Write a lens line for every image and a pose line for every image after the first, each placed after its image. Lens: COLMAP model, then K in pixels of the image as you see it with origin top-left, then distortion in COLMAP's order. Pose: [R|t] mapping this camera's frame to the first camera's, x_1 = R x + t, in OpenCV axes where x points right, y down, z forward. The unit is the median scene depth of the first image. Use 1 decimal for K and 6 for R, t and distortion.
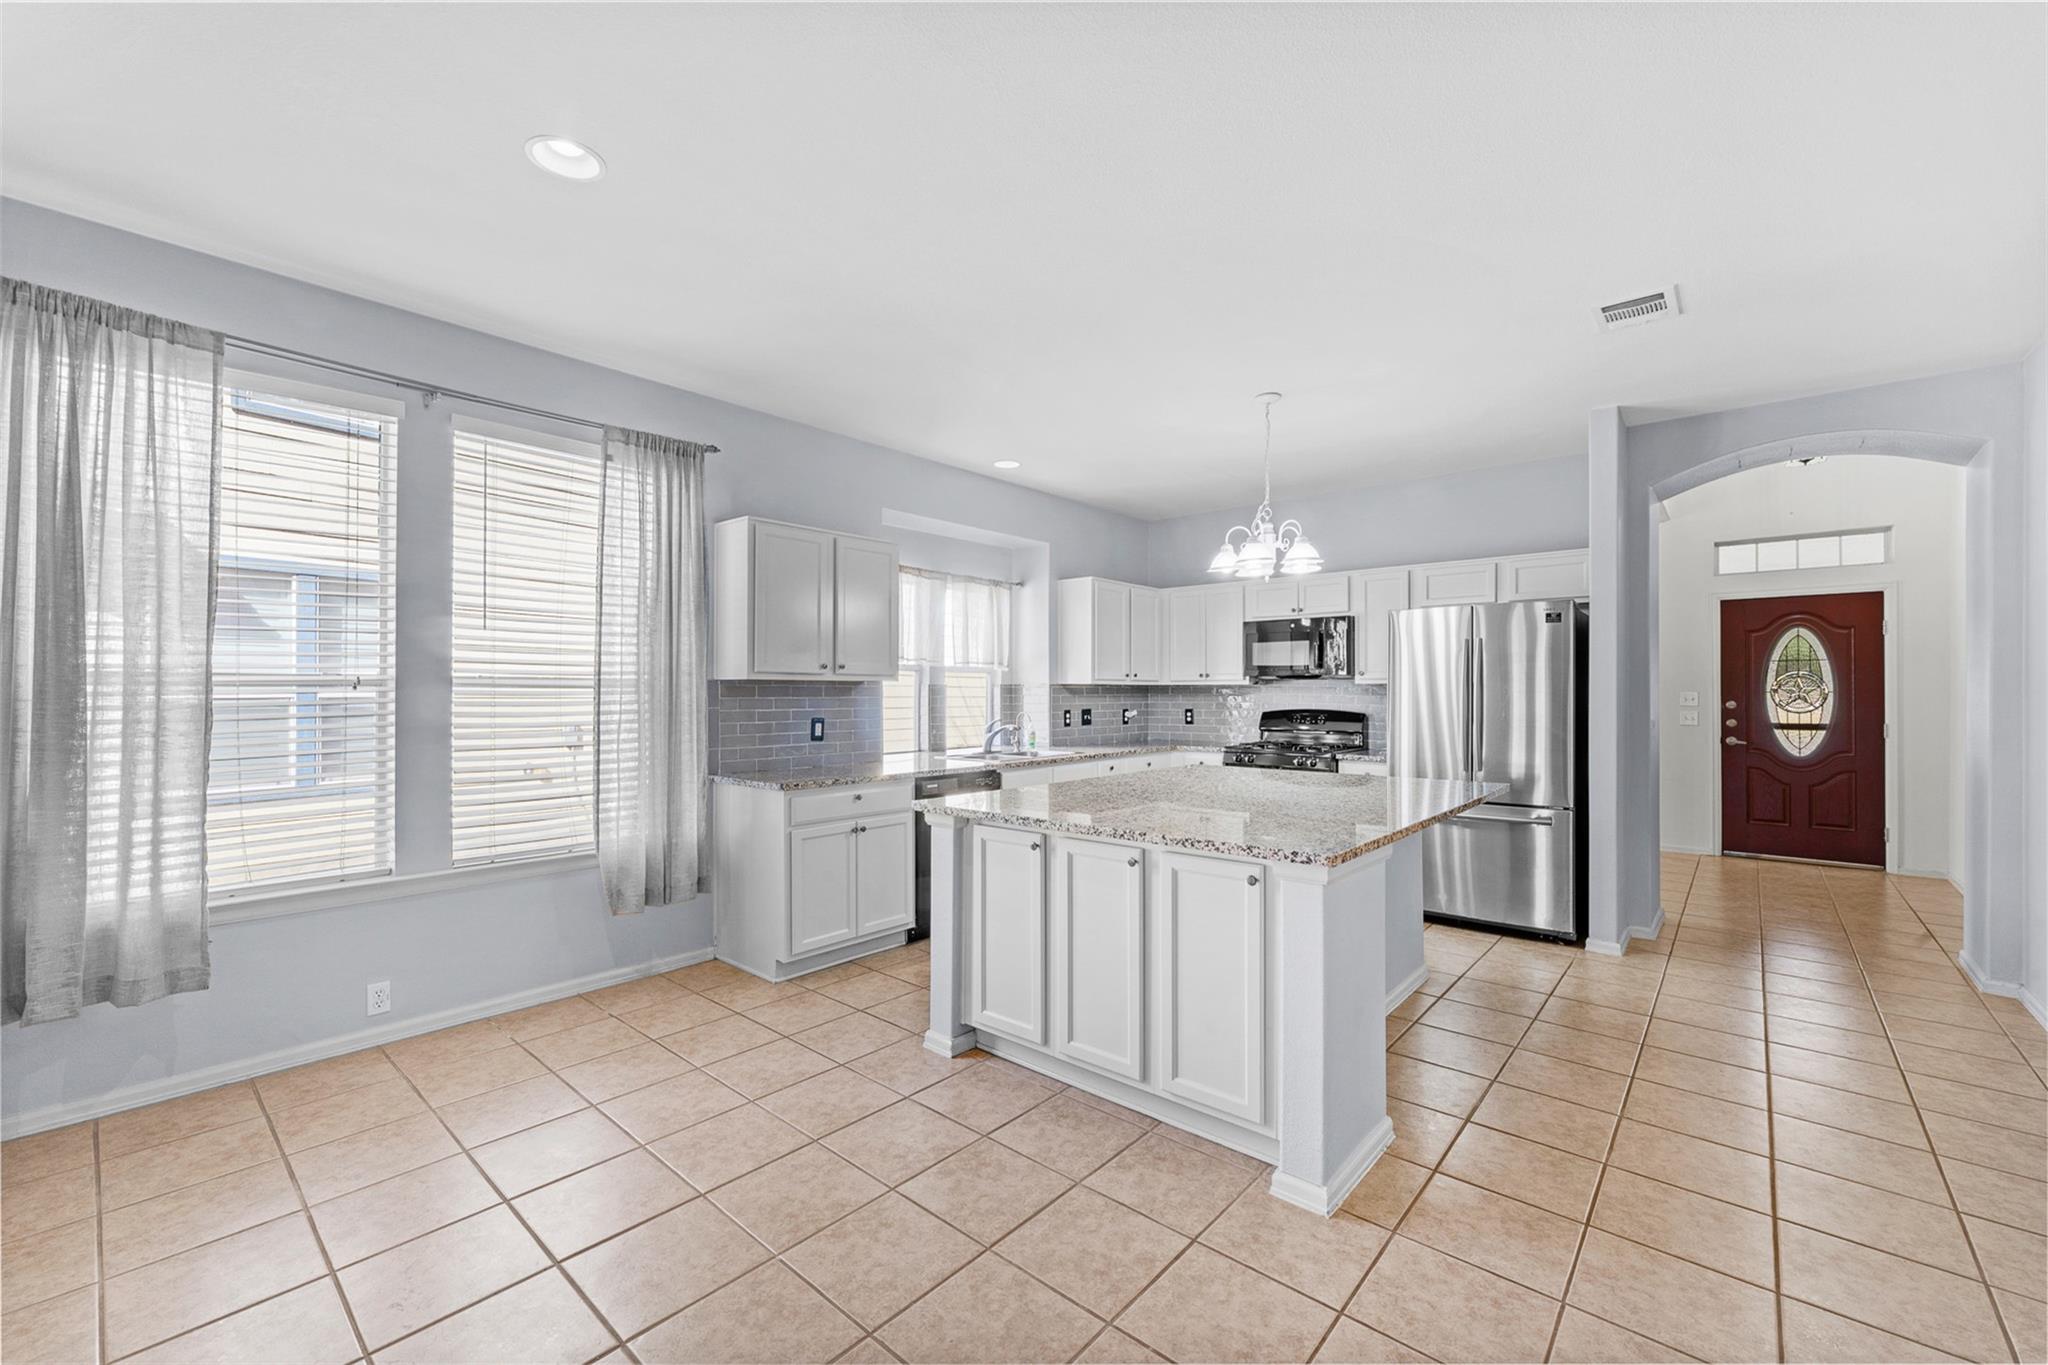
lens RADIAL K [[825.3, 0, 1019.5], [0, 825.3, 687.0], [0, 0, 1]] dist [-0.001996, -0.000144]
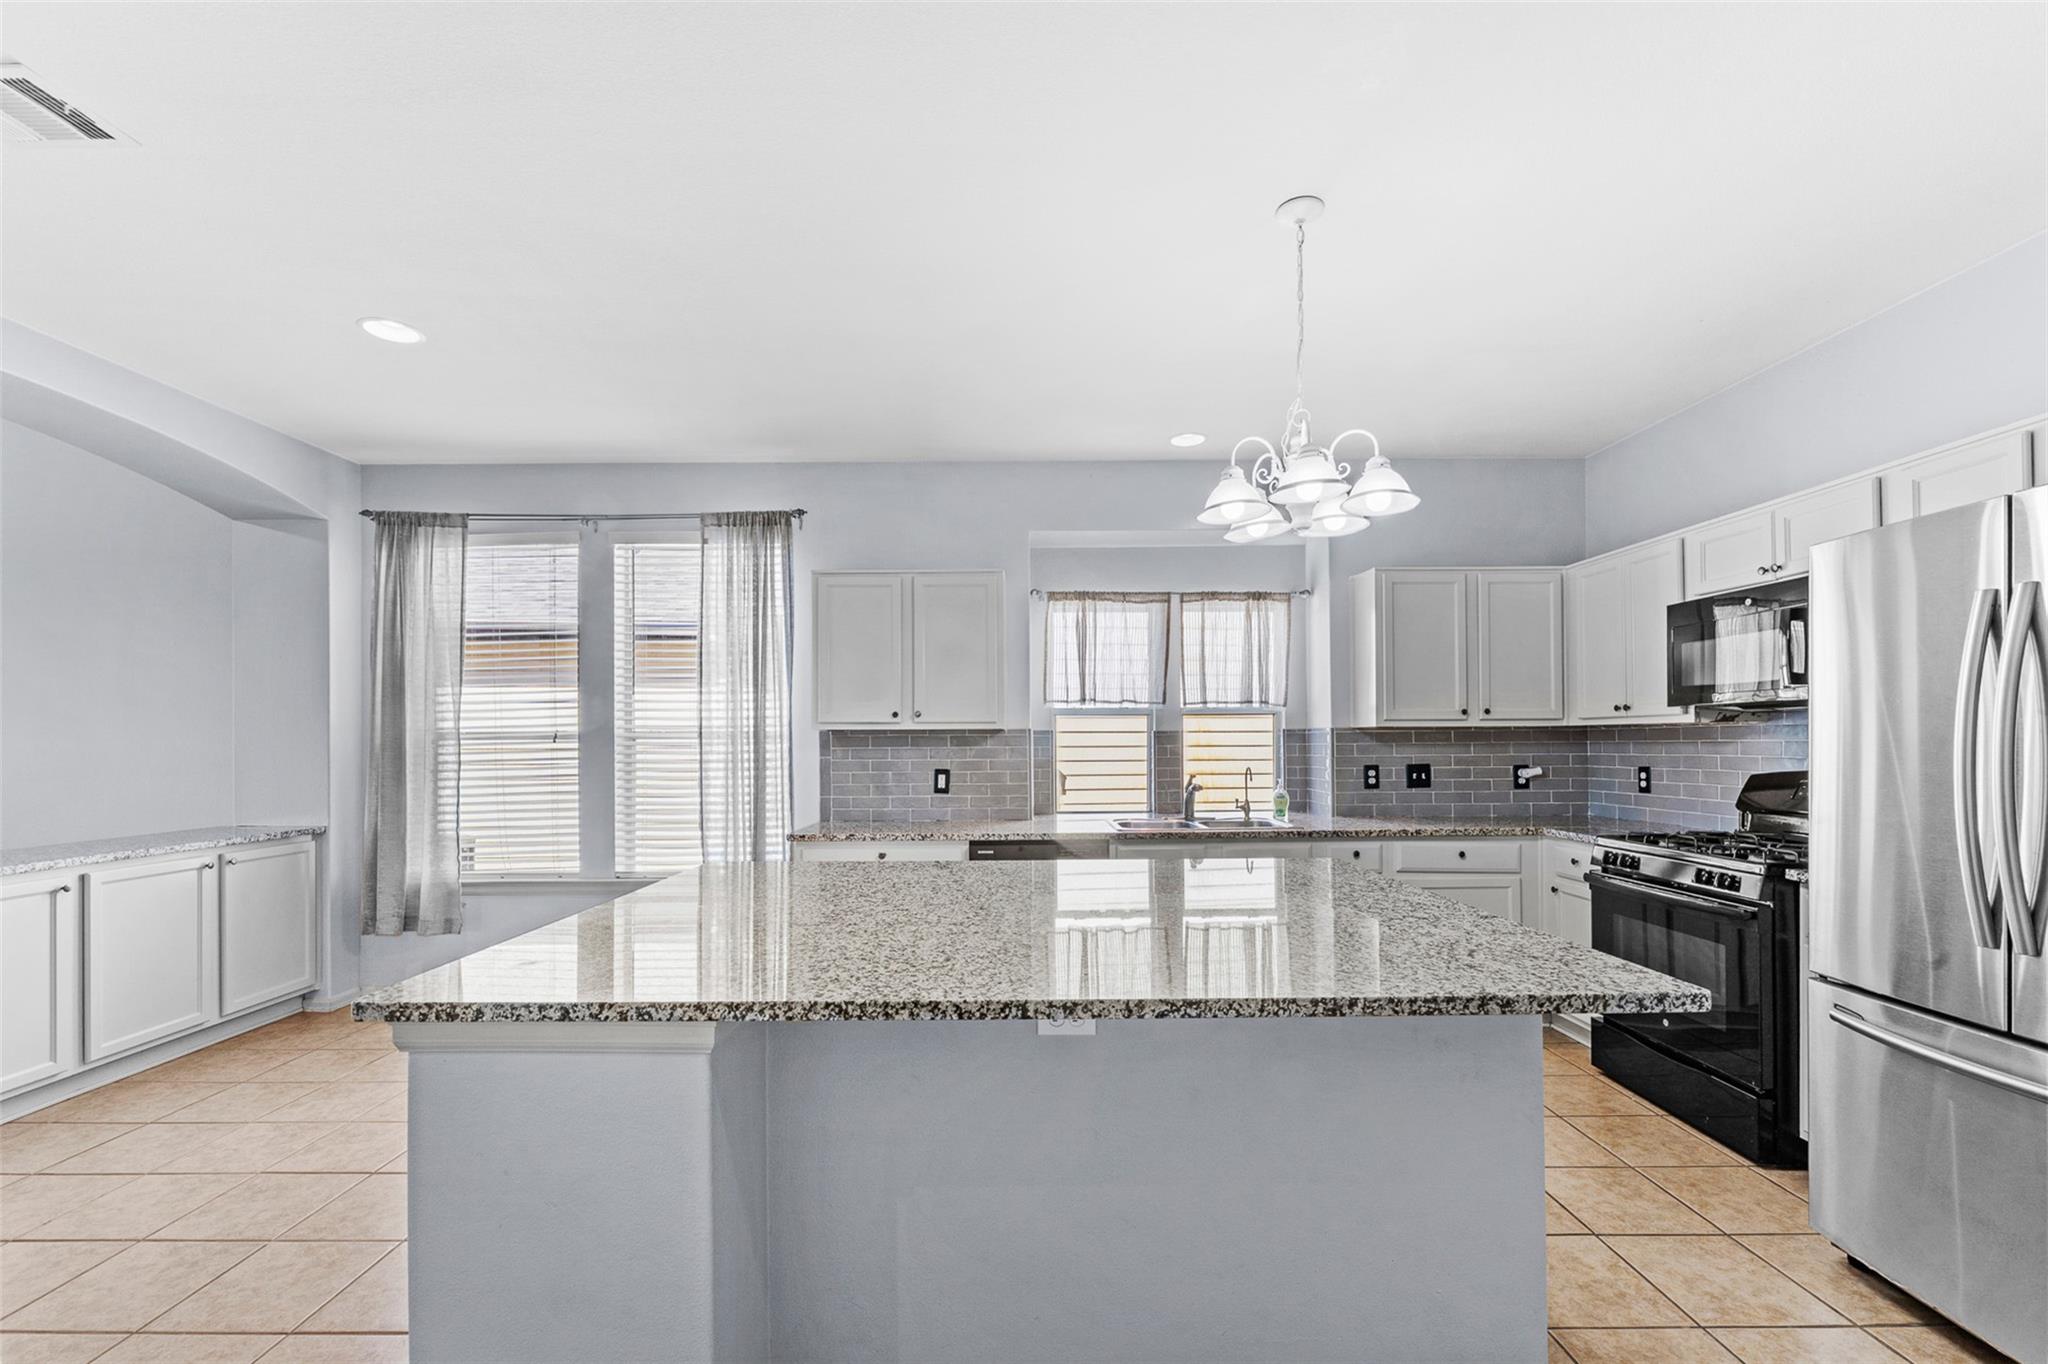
lens RADIAL K [[855.6, 0, 1027.4], [0, 855.6, 736.2], [0, 0, 1]] dist [-0.000620, -0.000217]
pose [[0.661104, -0.008657, -0.750244, 0.446671], [0.010903, 0.999939, -0.001930, 0.002371], [0.750215, -0.006904, 0.661158, 0.344501]]
